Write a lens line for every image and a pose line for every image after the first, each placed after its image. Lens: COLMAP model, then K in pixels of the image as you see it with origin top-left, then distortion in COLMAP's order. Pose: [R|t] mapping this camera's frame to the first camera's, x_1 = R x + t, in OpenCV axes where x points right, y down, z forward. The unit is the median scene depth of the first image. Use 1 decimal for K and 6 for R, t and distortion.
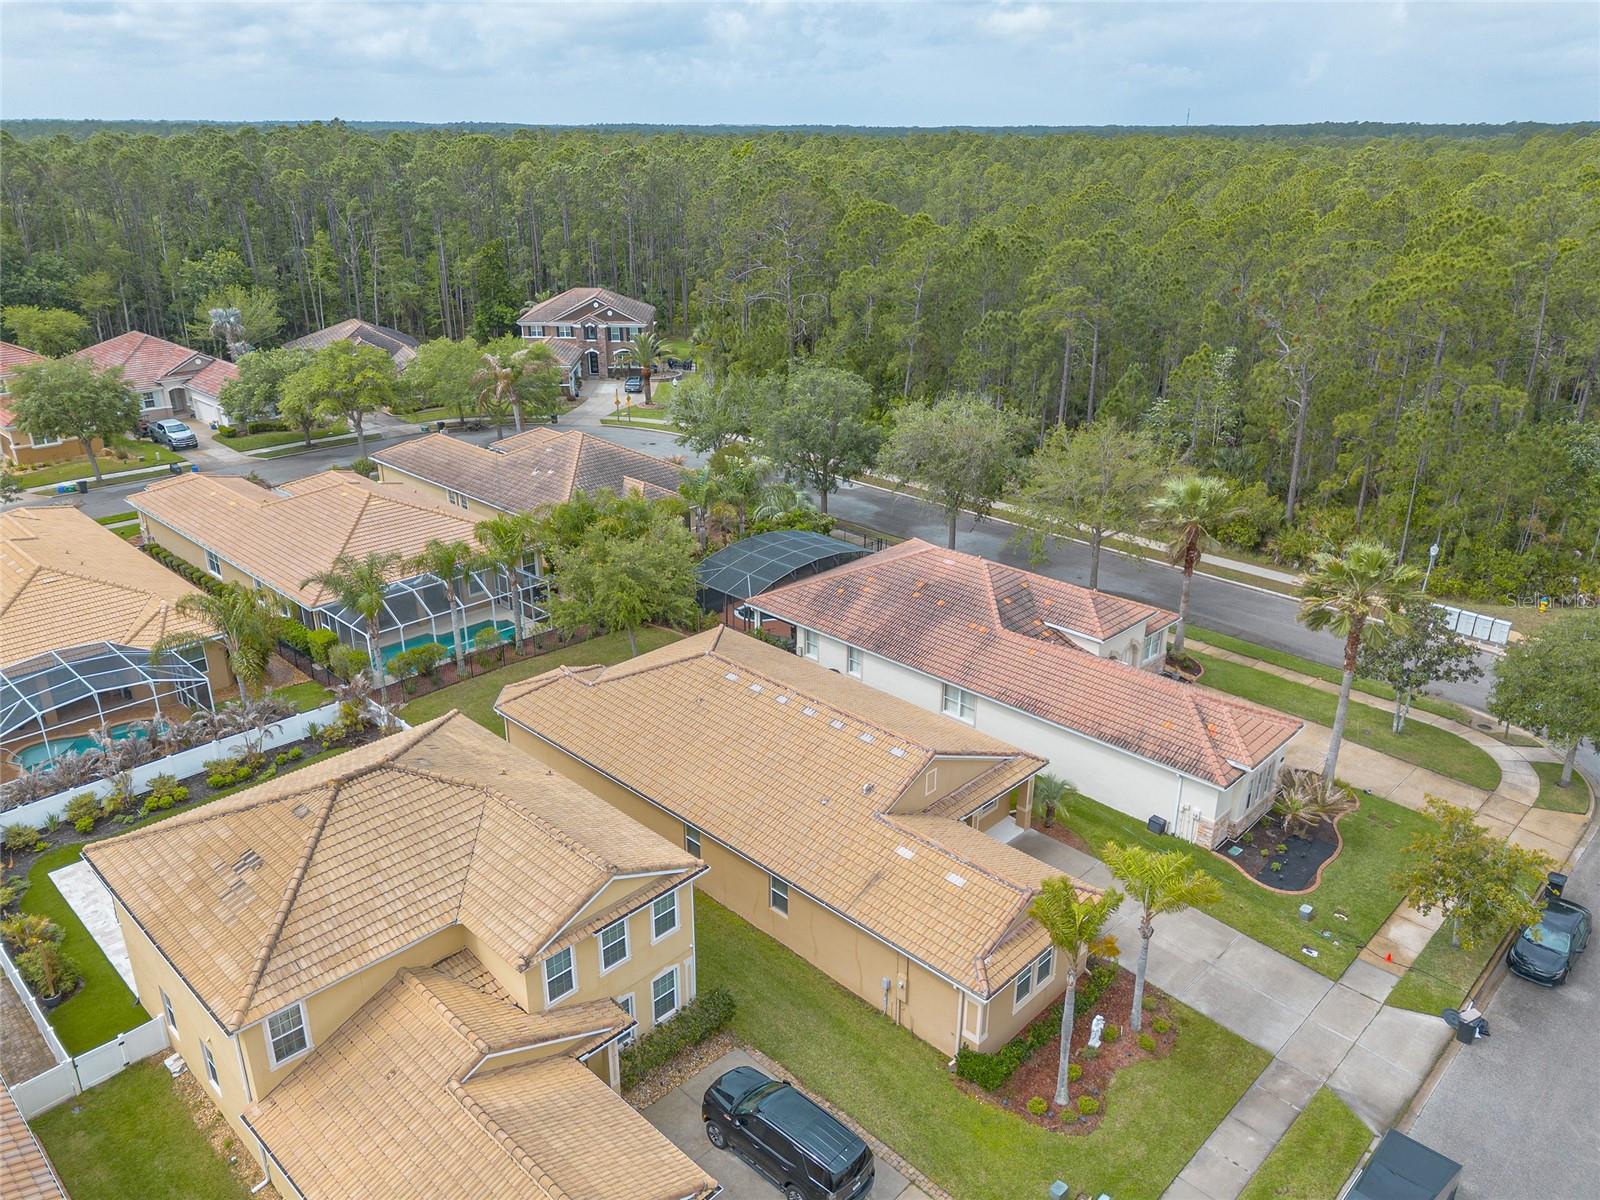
lens RADIAL K [[1151.4, 0, 794.5], [0, 1151.4, 597.7], [0, 0, 1]] dist [0.043328, -0.004956]
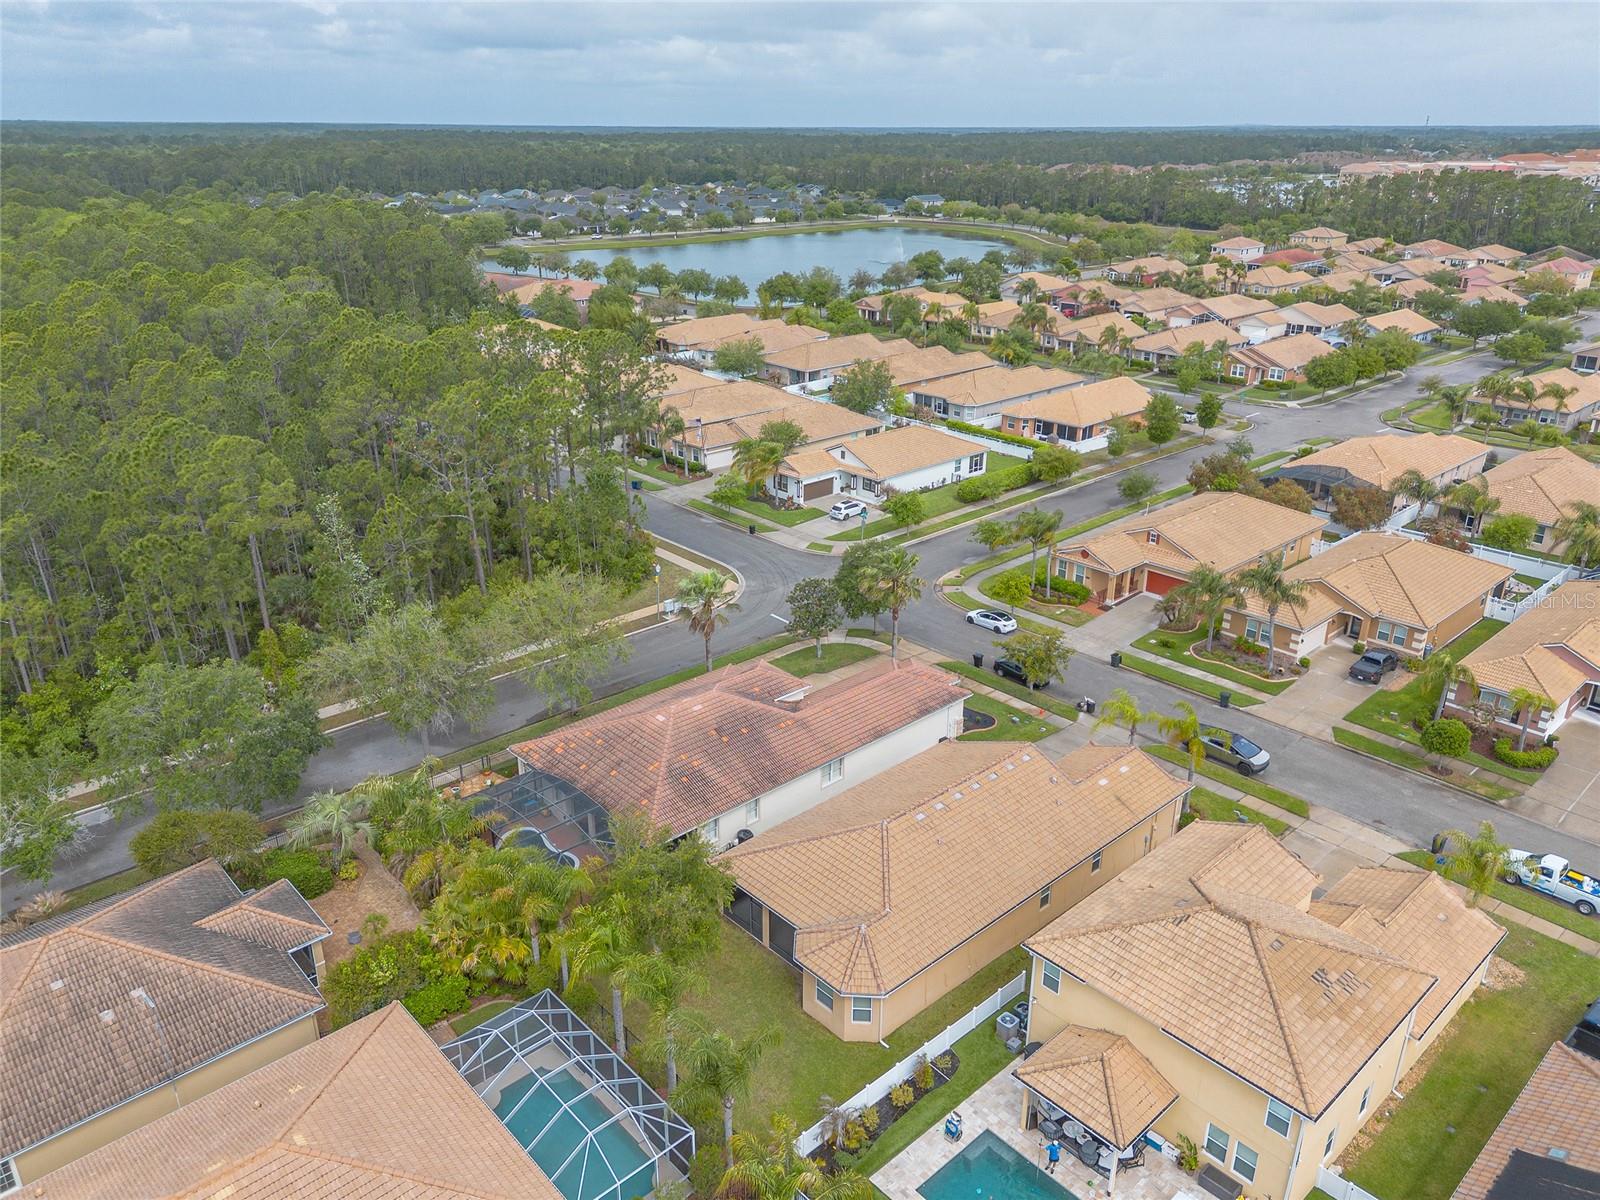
lens RADIAL K [[1133.8, 0, 800.0], [0, 1133.8, 600.0], [0, 0, 1]] dist [0.088004, -0.096186]
pose [[0.055872, -0.380879, 0.922935, -0.965257], [0.370545, 0.866273, 0.335064, -0.517804], [-0.927133, 0.323268, 0.189533, 0.702998]]
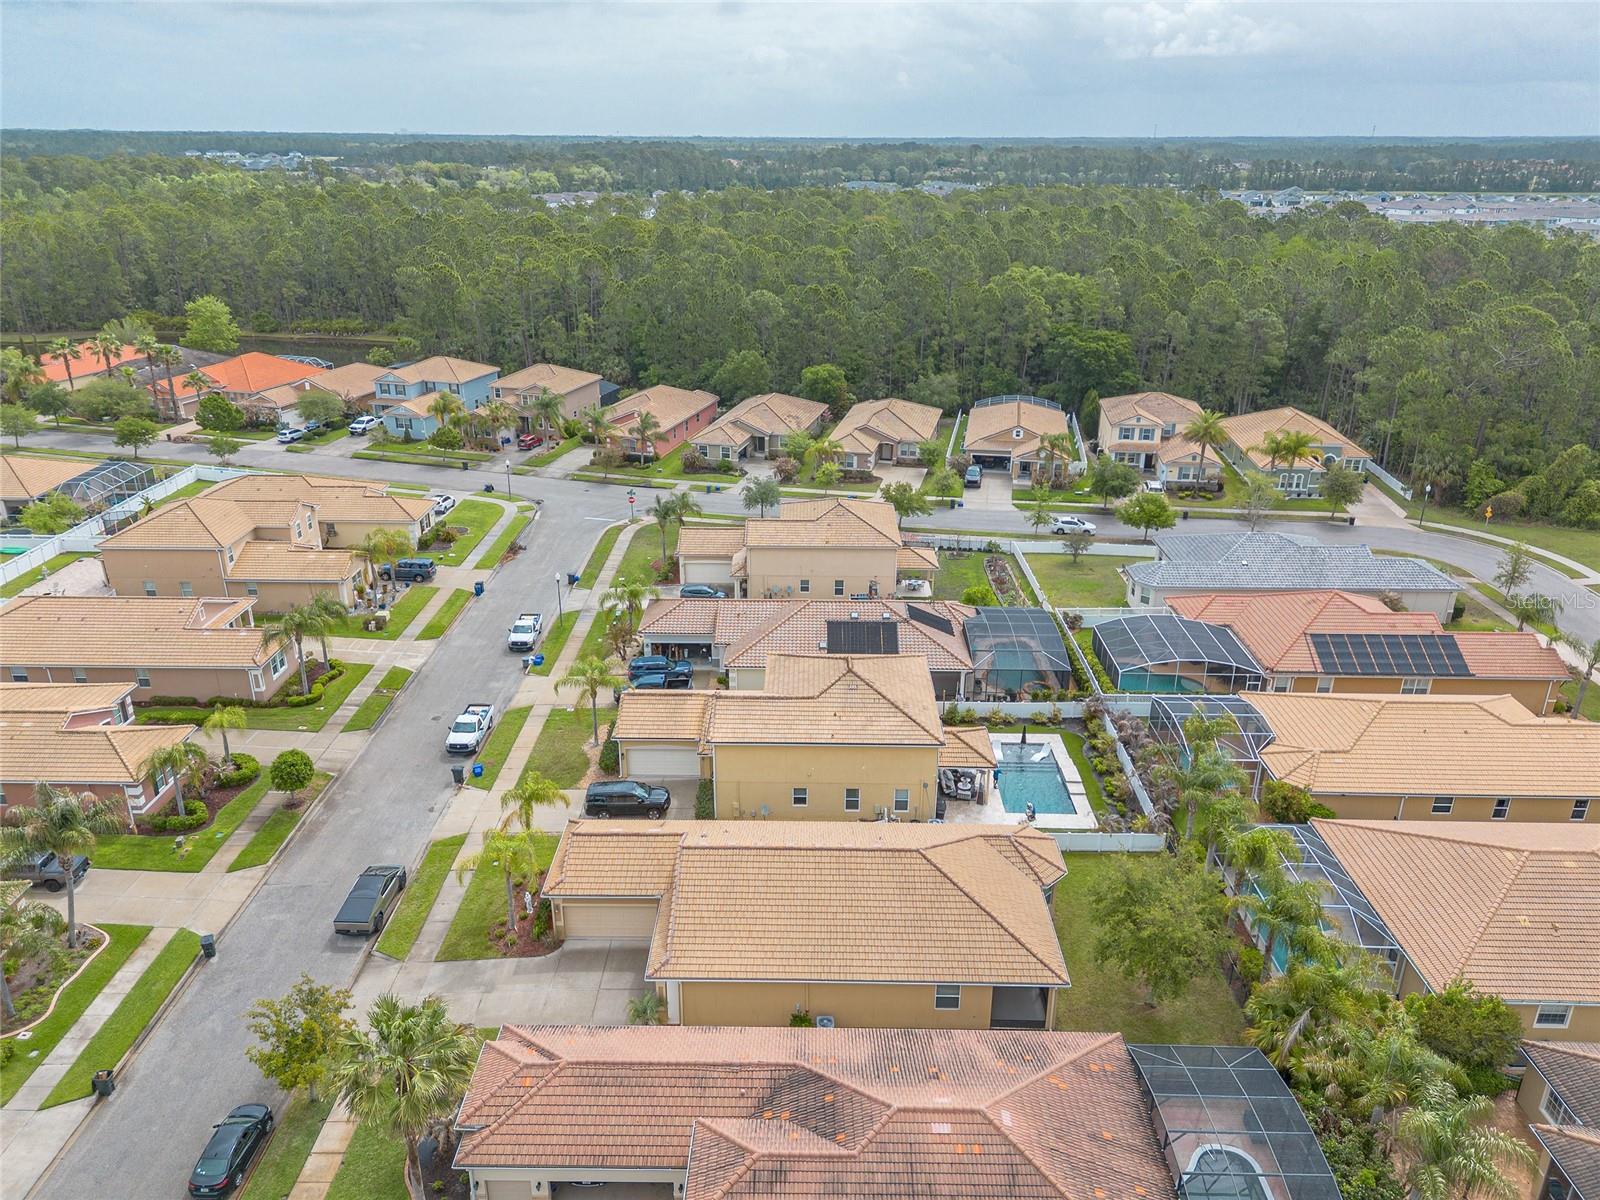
lens RADIAL K [[1133.8, 0, 800.0], [0, 1133.8, 600.0], [0, 0, 1]] dist [0.088004, -0.096186]
pose [[-0.723952, 0.253862, -0.641442, 0.629118], [-0.263642, 0.757430, 0.597321, -0.731175], [0.637485, 0.601543, -0.481414, 1.195230]]
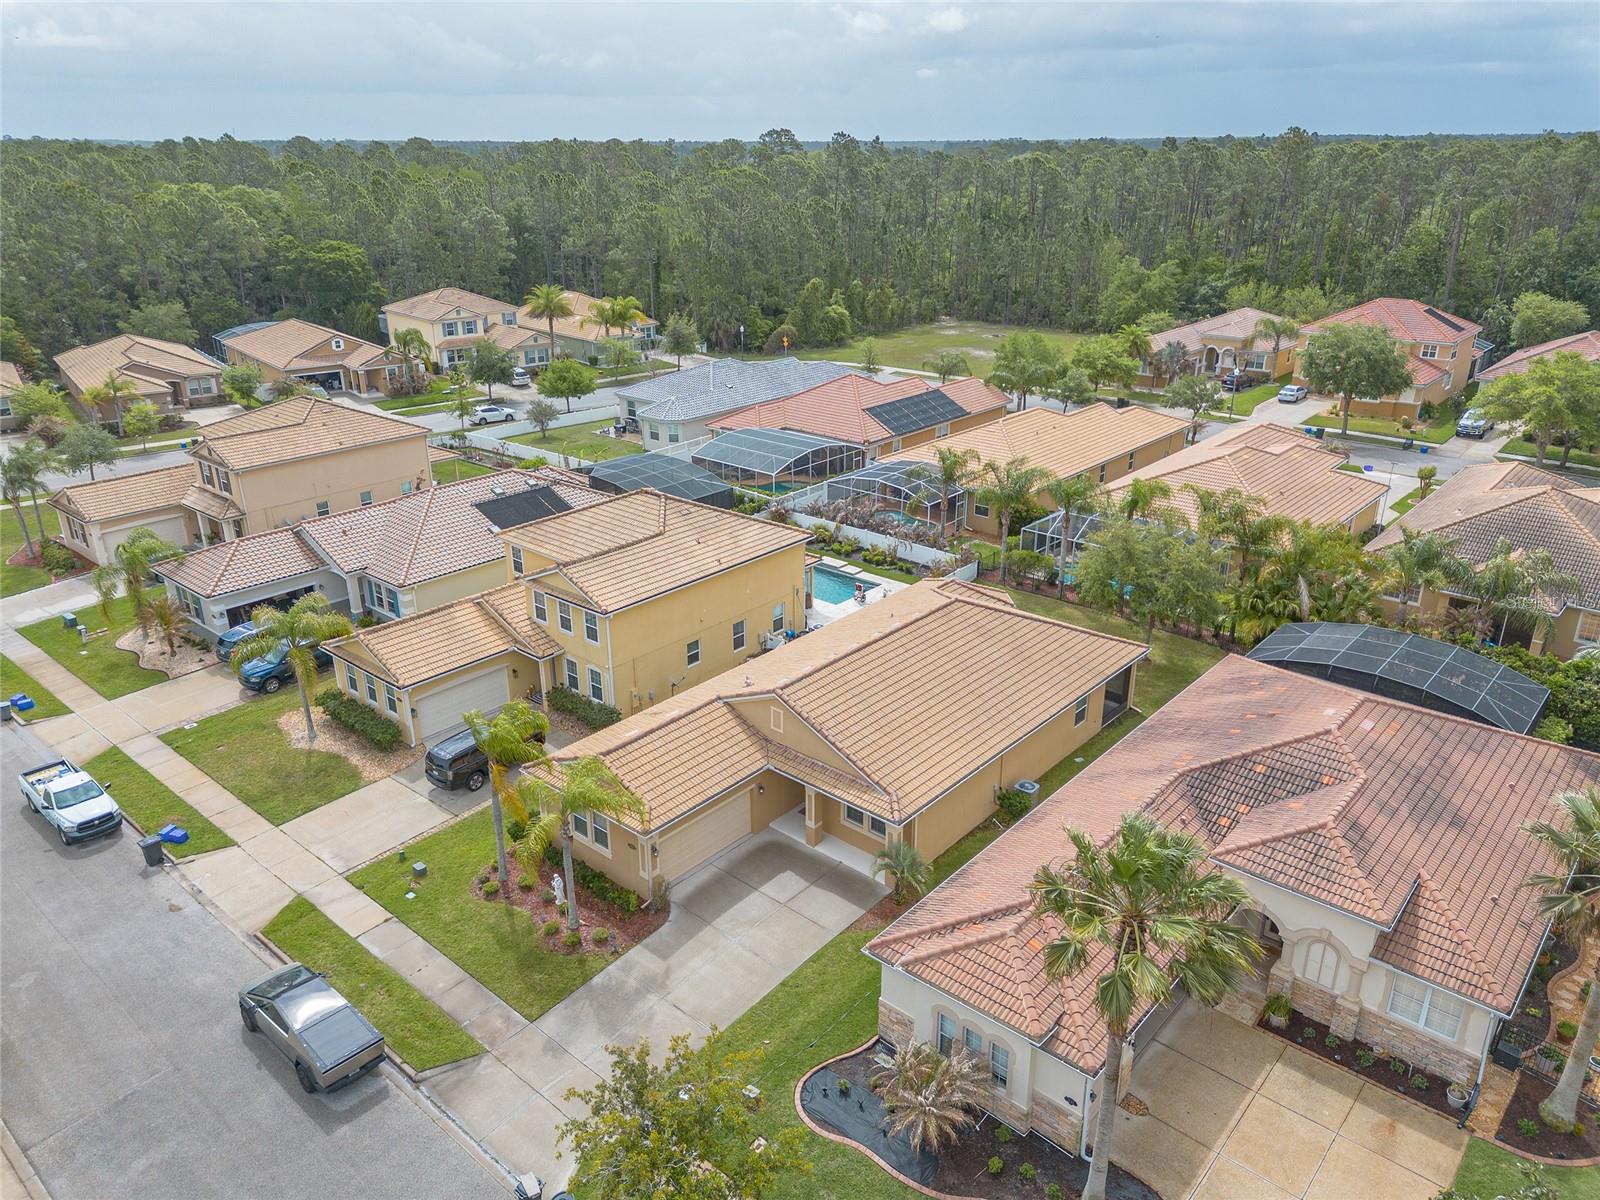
lens RADIAL K [[1124.1, 0, 792.9], [0, 1124.1, 603.0], [0, 0, 1]] dist [0.058880, -0.029693]
pose [[0.055614, 0.372239, -0.926469, 0.782425], [-0.370647, 0.869298, 0.327020, -0.206960], [0.927107, 0.325206, 0.186314, 0.601353]]
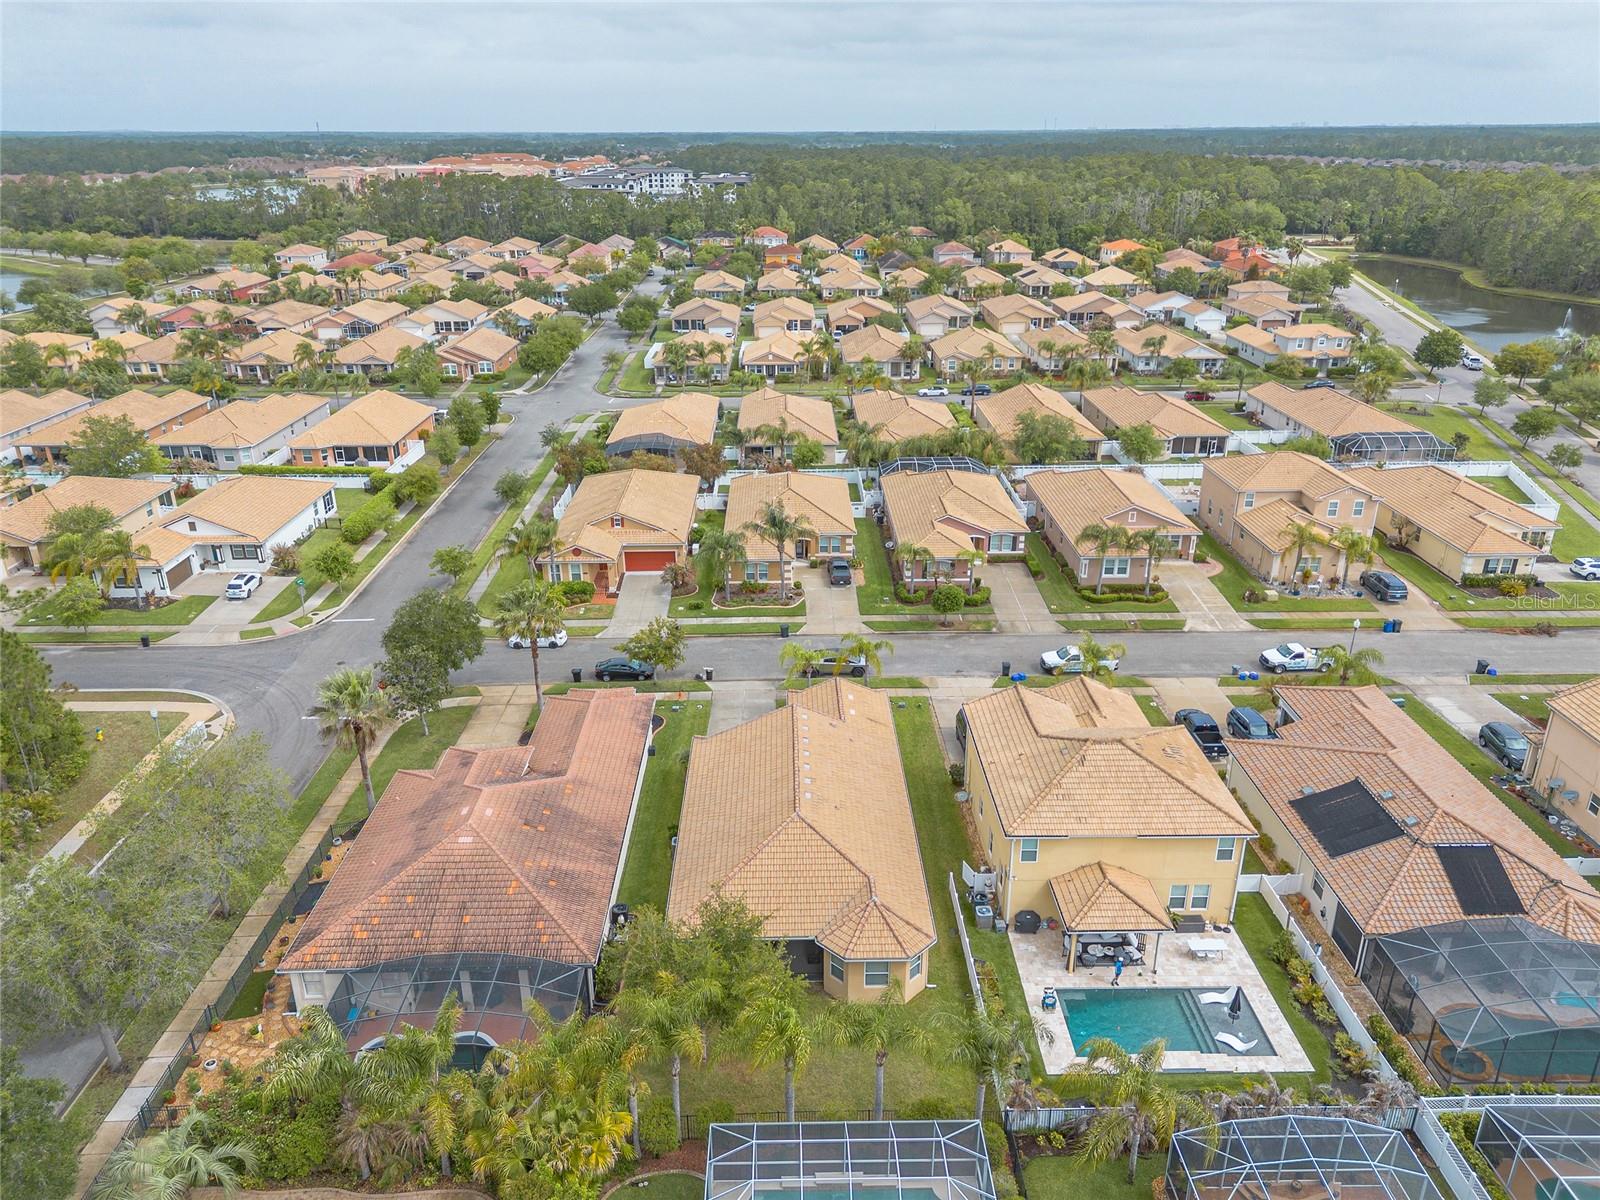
lens RADIAL K [[1112.1, 0, 790.0], [0, 1112.1, 623.2], [0, 0, 1]] dist [0.076236, -0.079347]
pose [[-0.704935, -0.281274, 0.651116, -0.702224], [0.269708, 0.742742, 0.612856, -0.745074], [-0.655992, 0.607634, -0.447723, 1.267606]]
